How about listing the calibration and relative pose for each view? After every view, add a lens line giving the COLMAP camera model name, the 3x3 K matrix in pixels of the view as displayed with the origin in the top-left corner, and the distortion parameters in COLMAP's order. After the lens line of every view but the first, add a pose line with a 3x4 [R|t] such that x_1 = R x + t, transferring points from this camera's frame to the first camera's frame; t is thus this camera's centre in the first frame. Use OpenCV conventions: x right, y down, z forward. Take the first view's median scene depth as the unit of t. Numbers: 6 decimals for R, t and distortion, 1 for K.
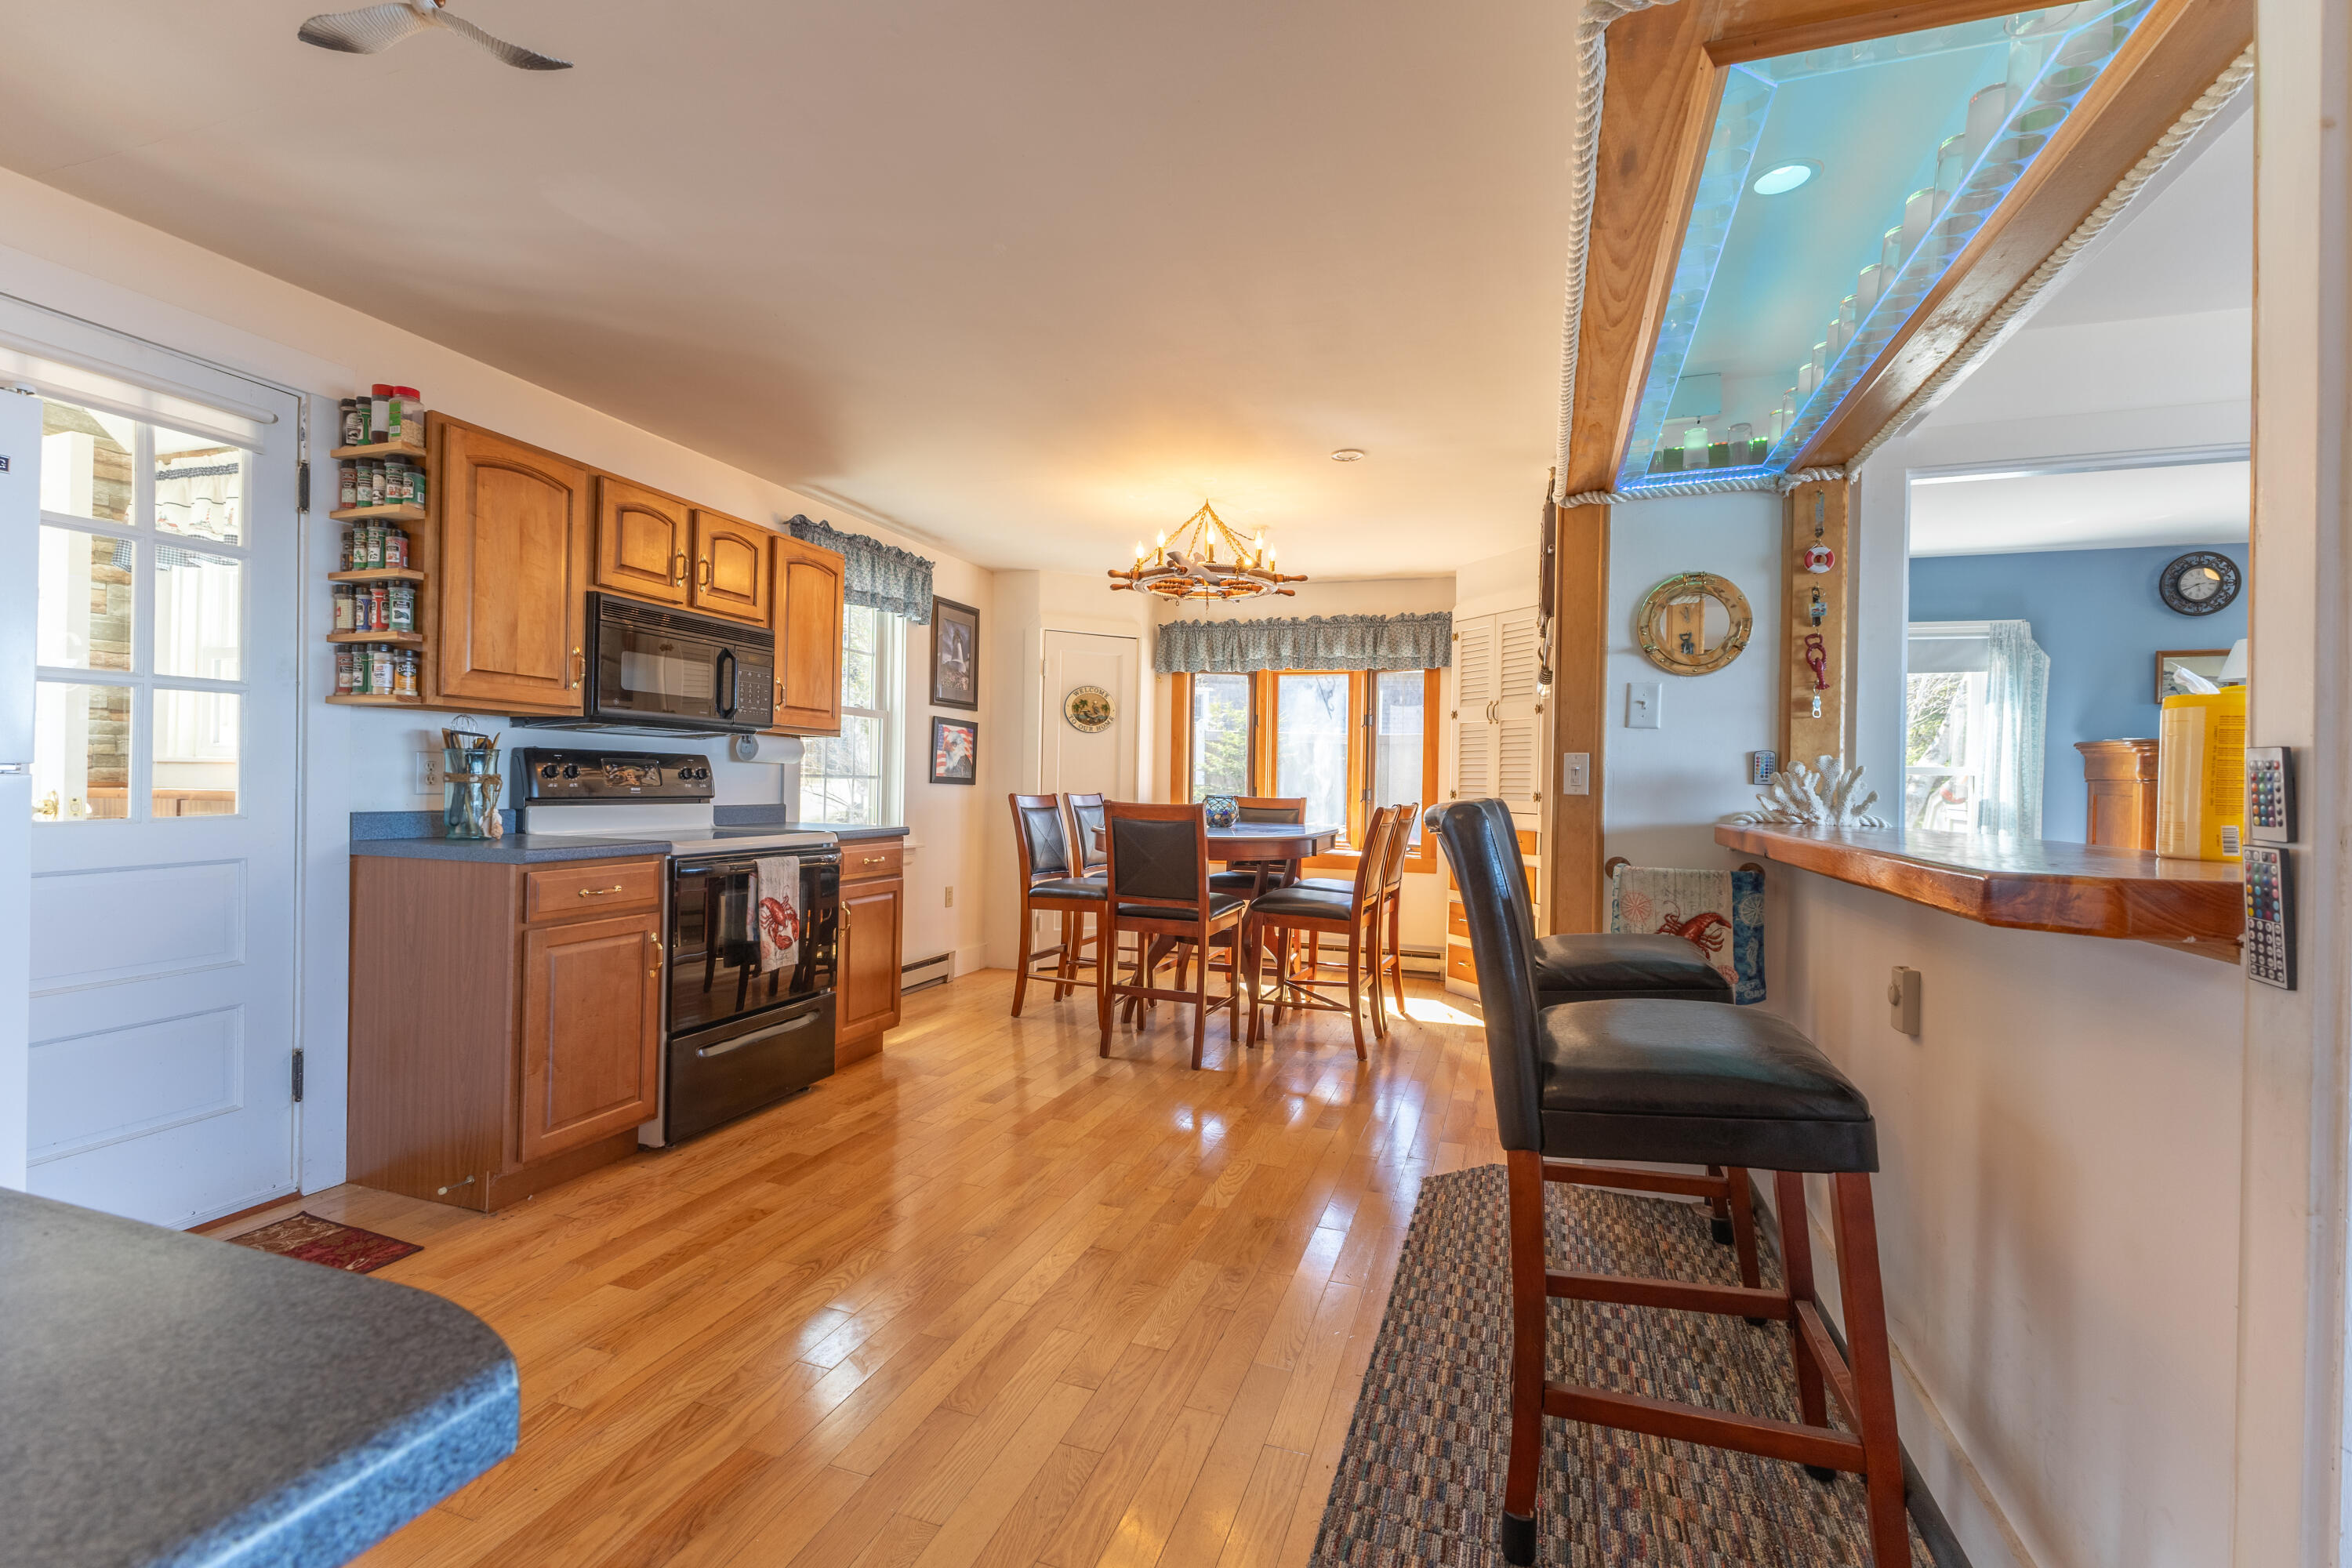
lens RADIAL K [[1006.2, 0, 1179.2], [0, 1006.2, 778.6], [0, 0, 1]] dist [0.005622, 0.000033]
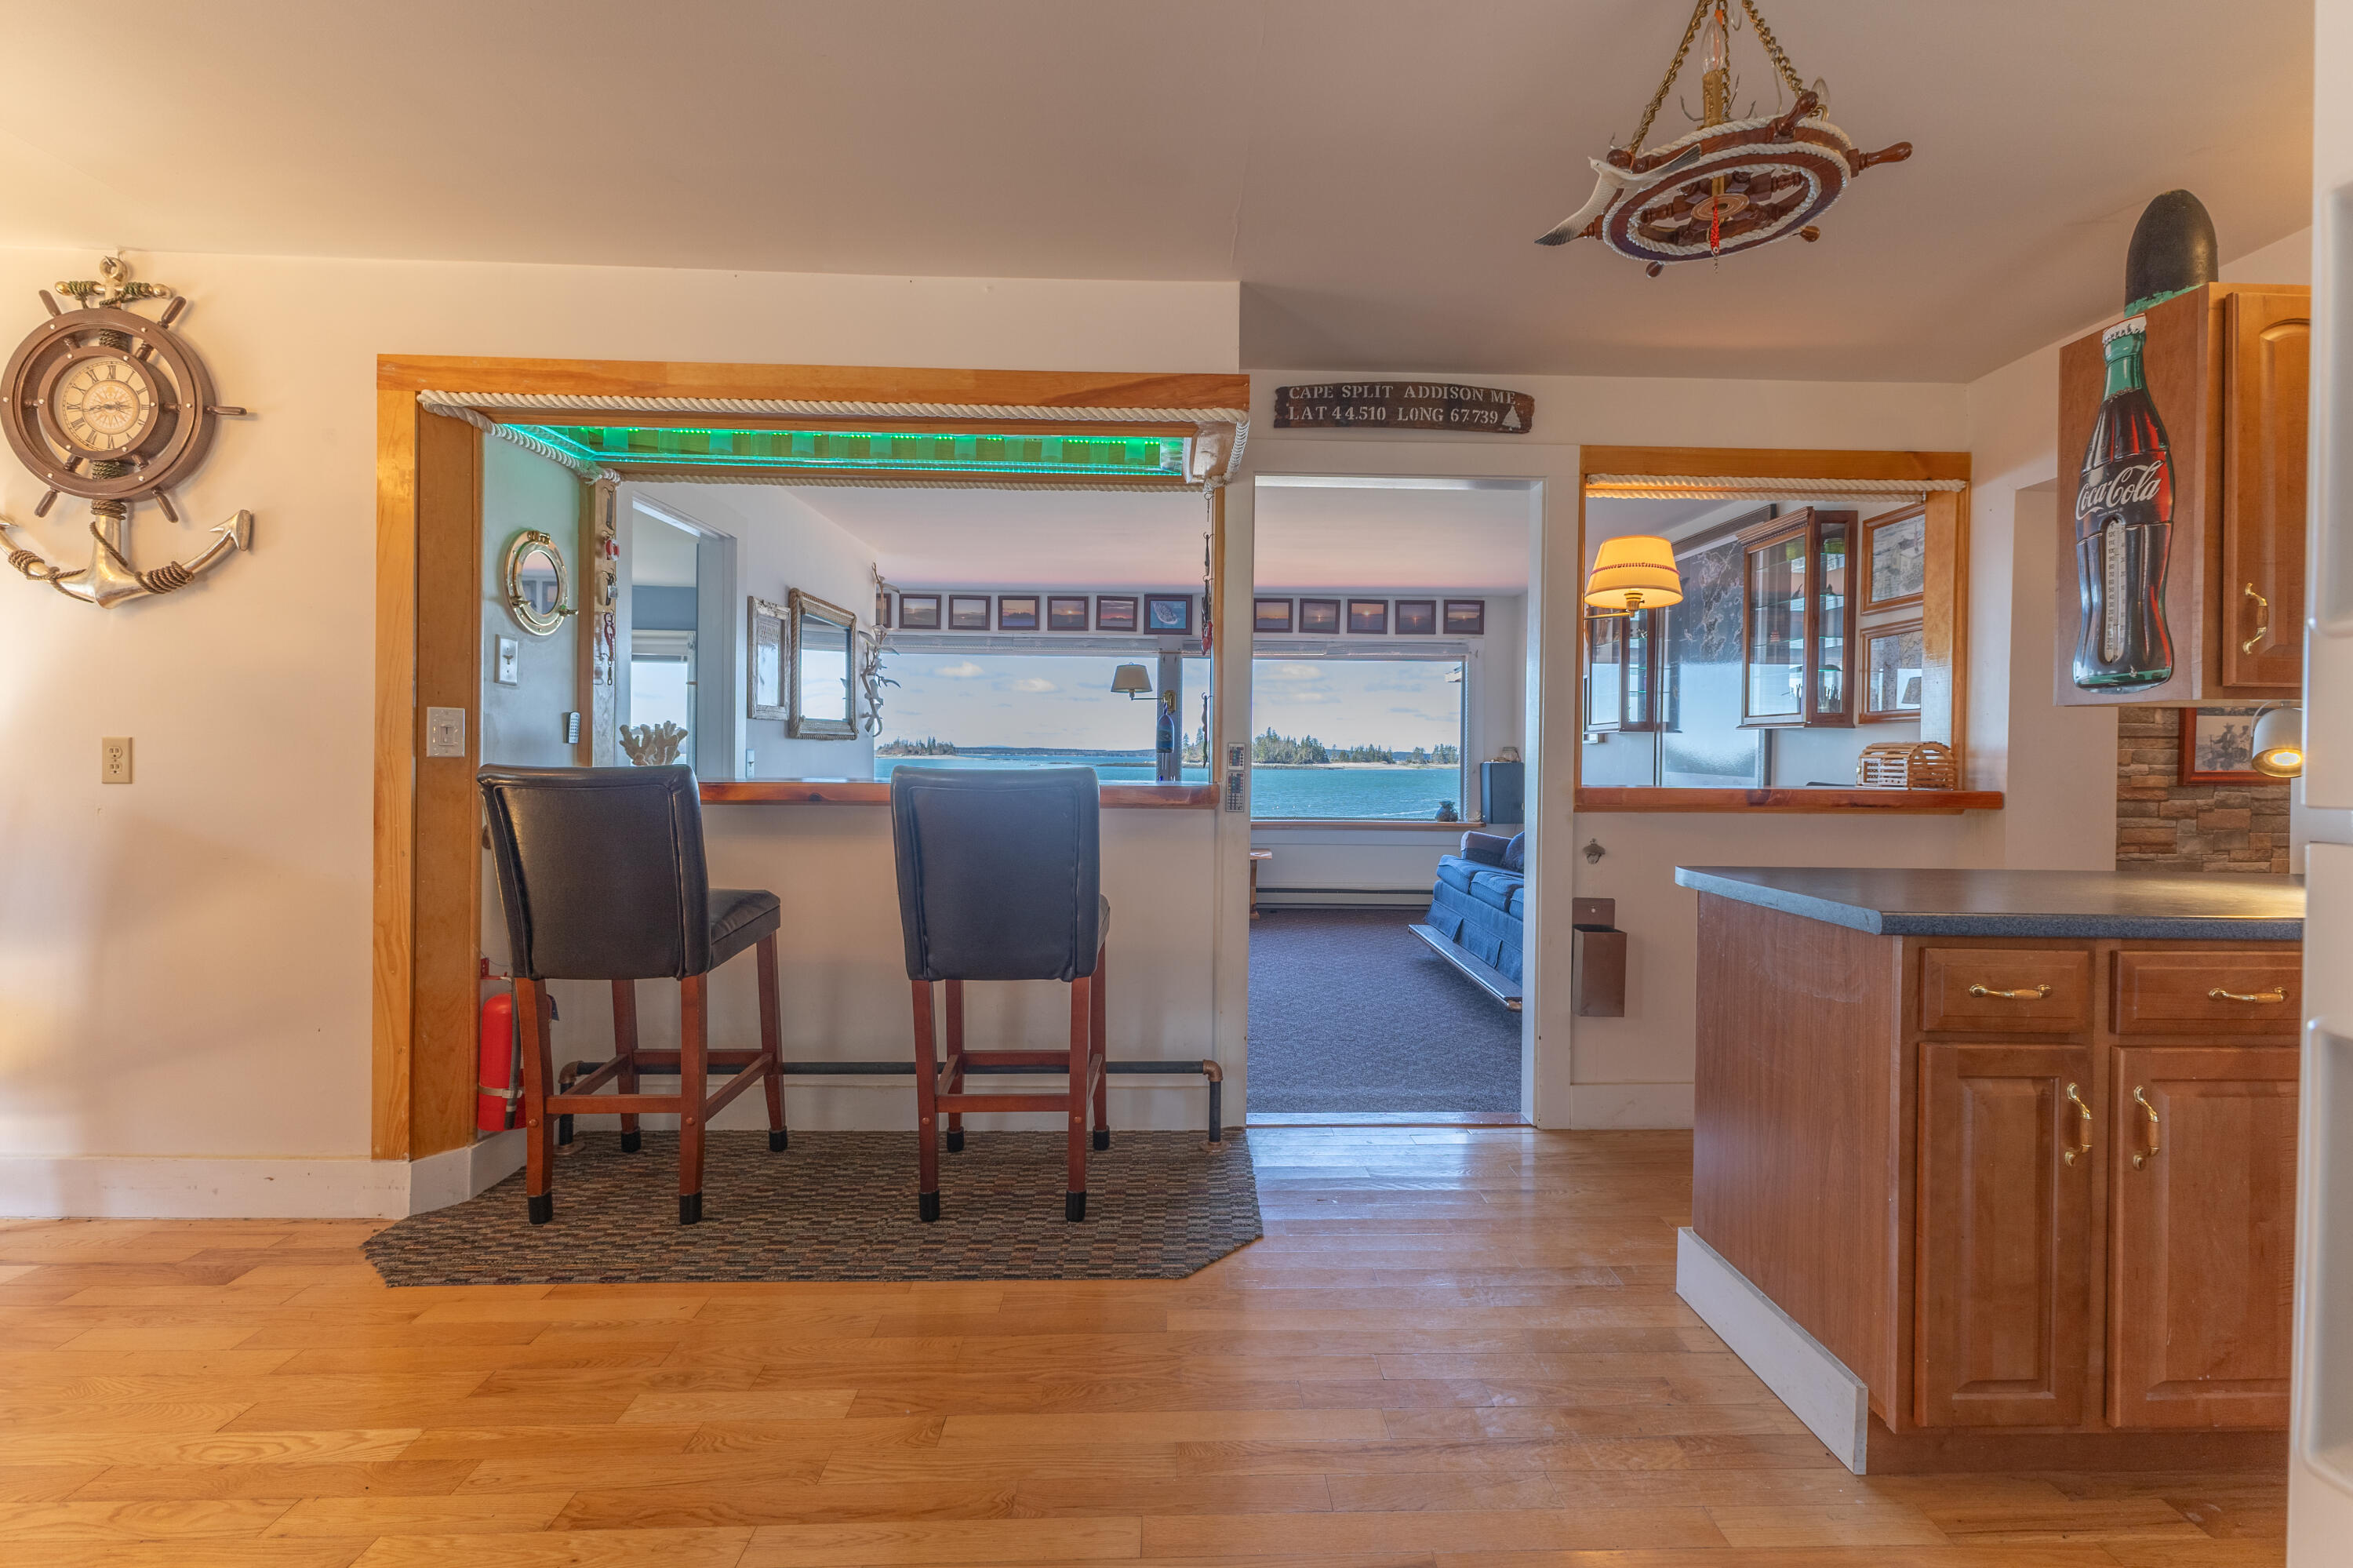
lens RADIAL K [[1022.9, 0, 1215.0], [0, 1022.9, 769.3], [0, 0, 1]] dist [0.002589, 0.000231]
pose [[-0.364656, -0.037216, 0.930398, -0.505242], [-0.023352, 0.999252, 0.030817, -0.011976], [-0.930850, -0.010489, -0.365252, 0.549264]]
